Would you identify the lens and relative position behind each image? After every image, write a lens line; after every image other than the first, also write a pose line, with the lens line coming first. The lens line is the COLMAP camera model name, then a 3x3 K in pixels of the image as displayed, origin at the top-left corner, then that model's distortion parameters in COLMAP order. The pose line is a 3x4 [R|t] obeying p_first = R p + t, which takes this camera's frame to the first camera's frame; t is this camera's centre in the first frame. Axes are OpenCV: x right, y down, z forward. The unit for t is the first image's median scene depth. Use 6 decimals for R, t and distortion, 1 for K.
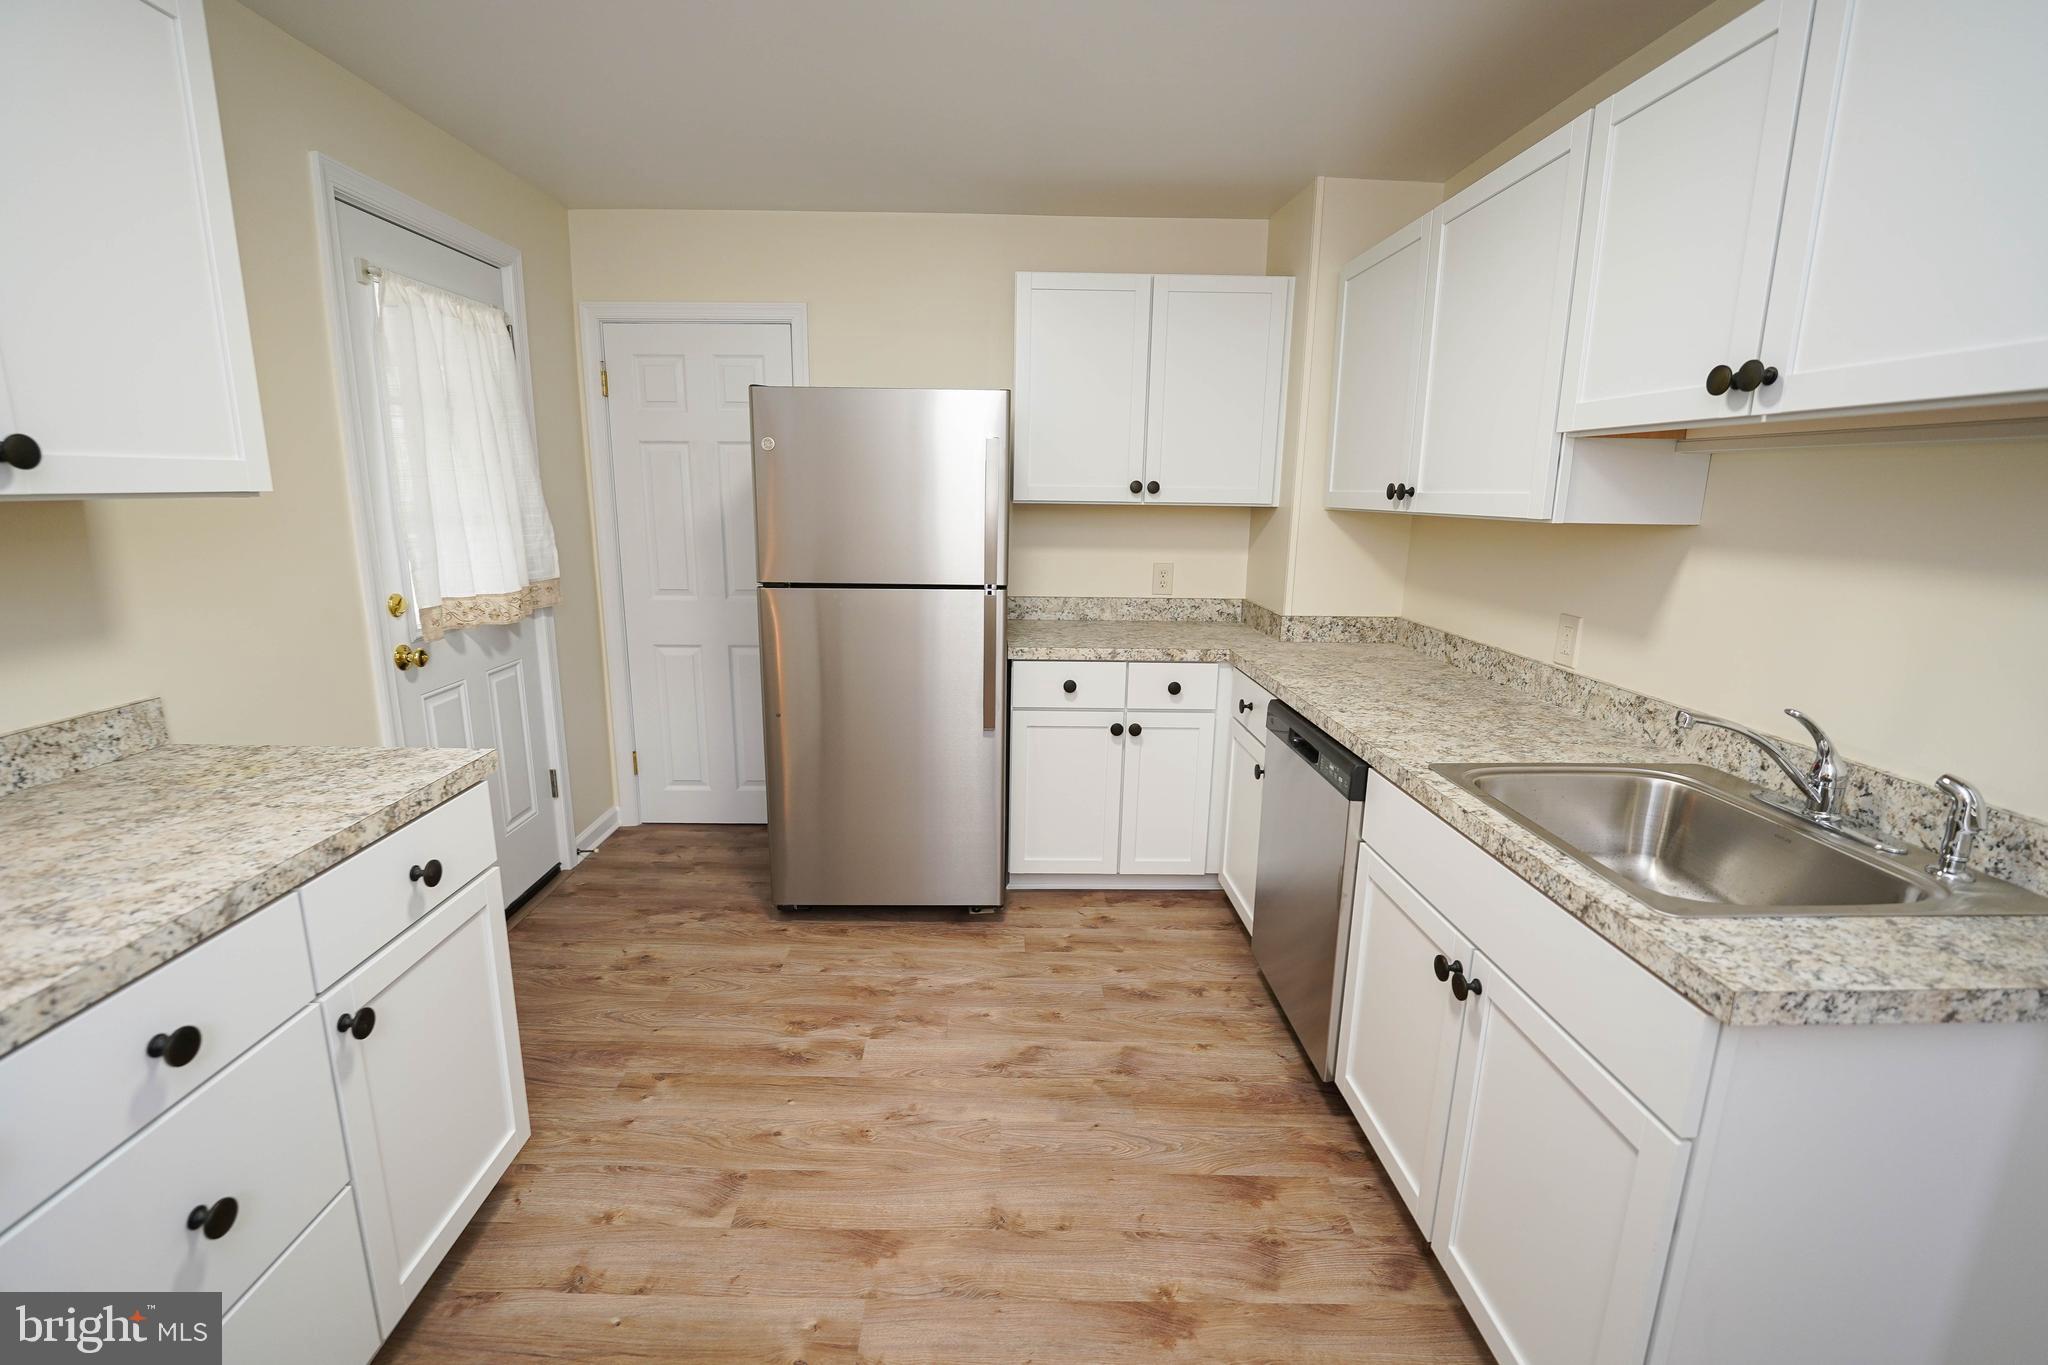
lens RADIAL K [[895.3, 0, 1017.2], [0, 895.3, 683.8], [0, 0, 1]] dist [-0.021141, 0.000619]
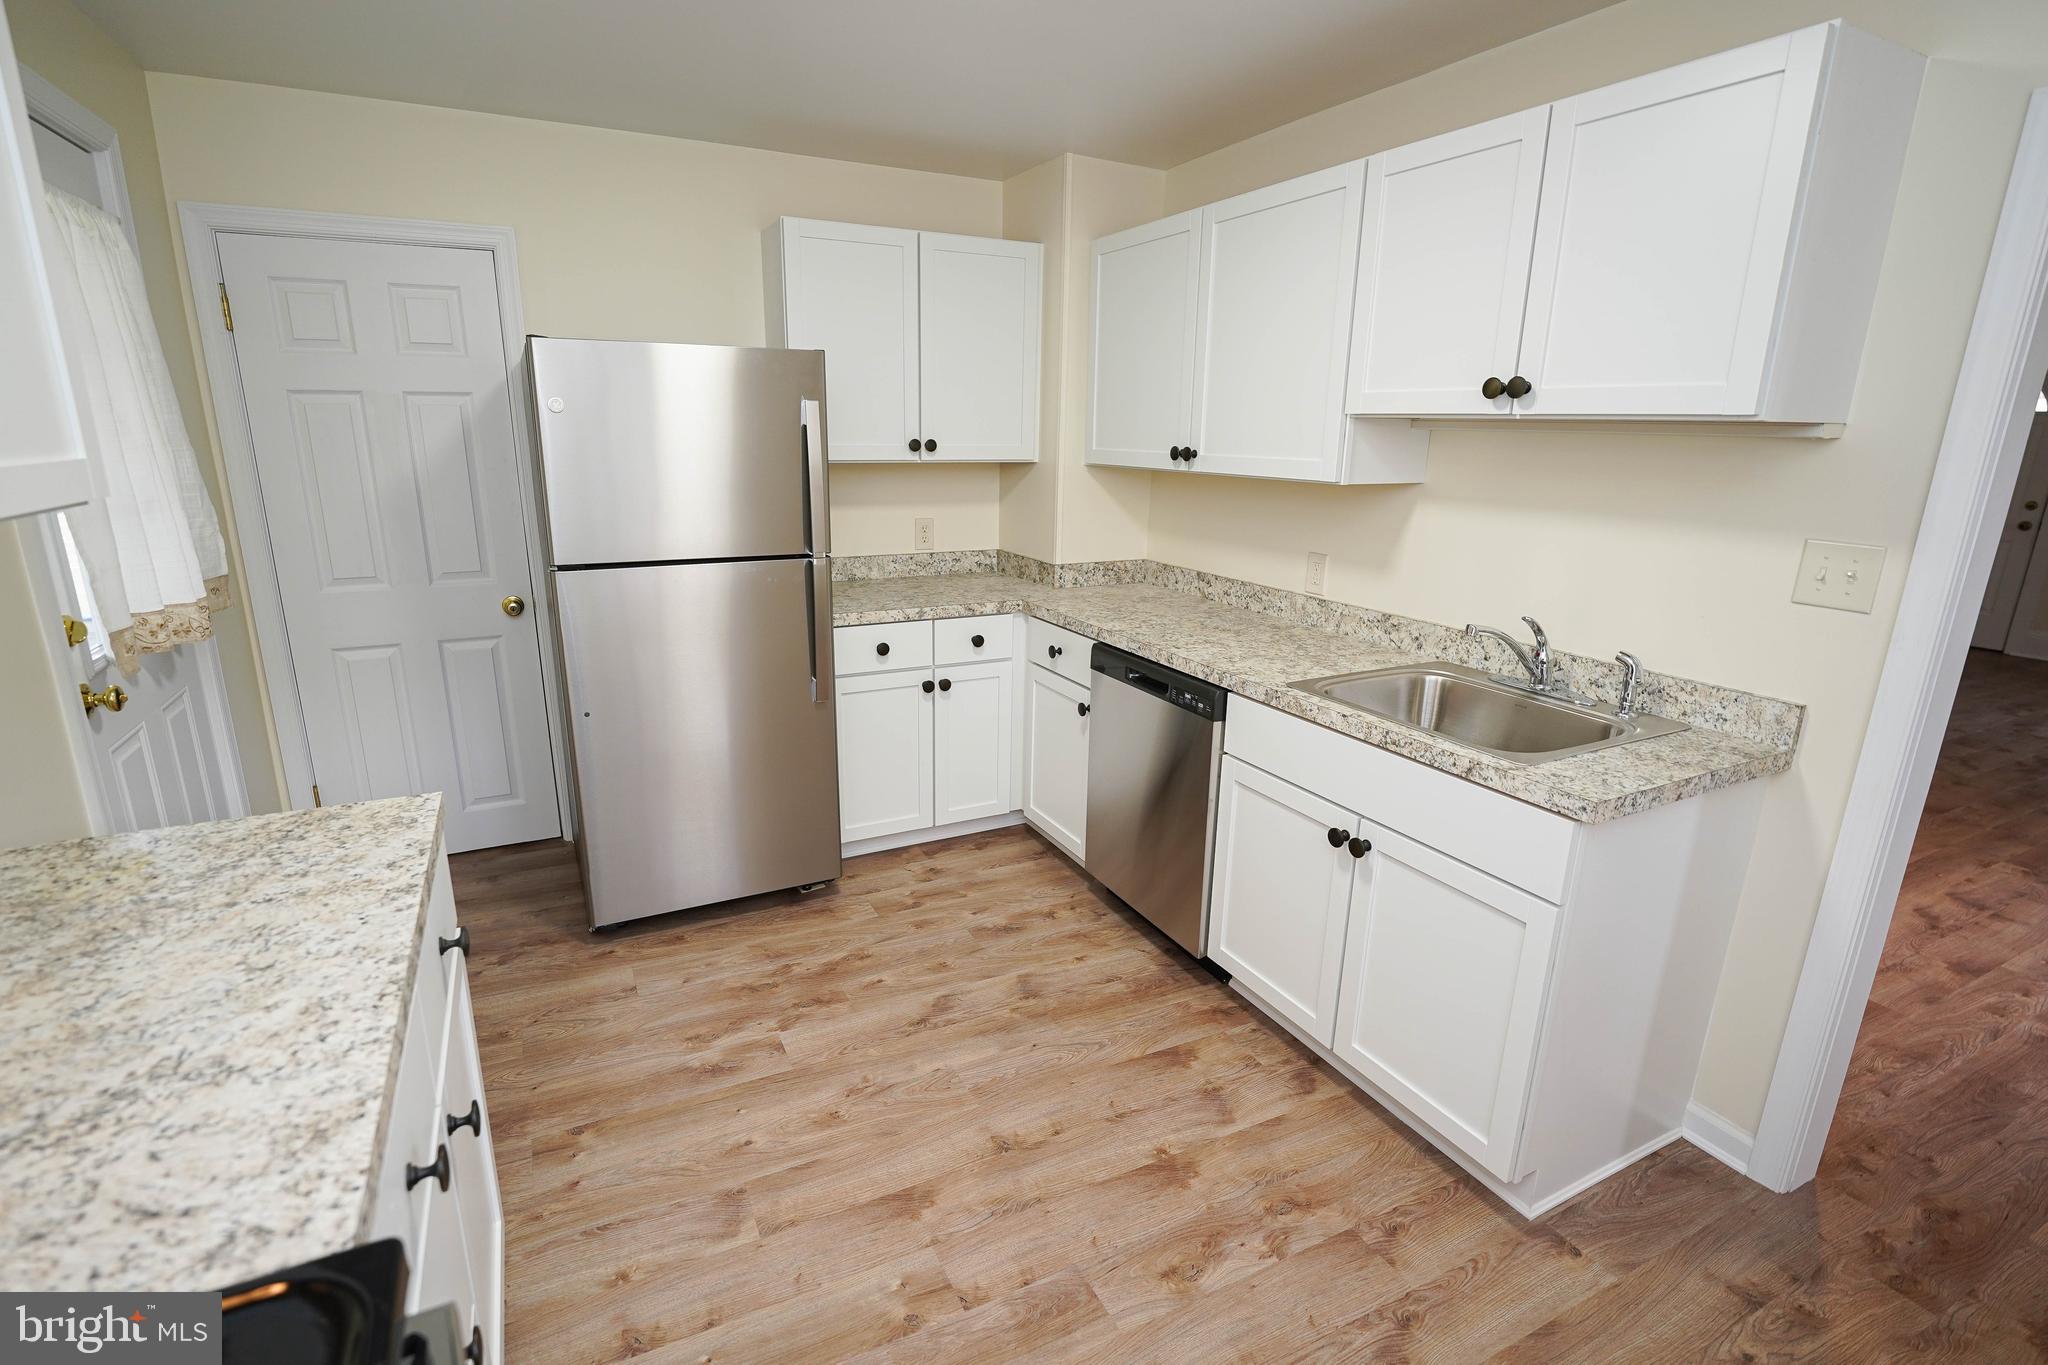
lens RADIAL K [[948.5, 0, 1018.8], [0, 948.5, 681.8], [0, 0, 1]] dist [-0.016117, -0.000060]
pose [[0.899087, -0.113741, 0.422736, -0.387745], [0.090239, 0.993072, 0.075272, -0.040867], [-0.428368, -0.029528, 0.903122, -0.033890]]
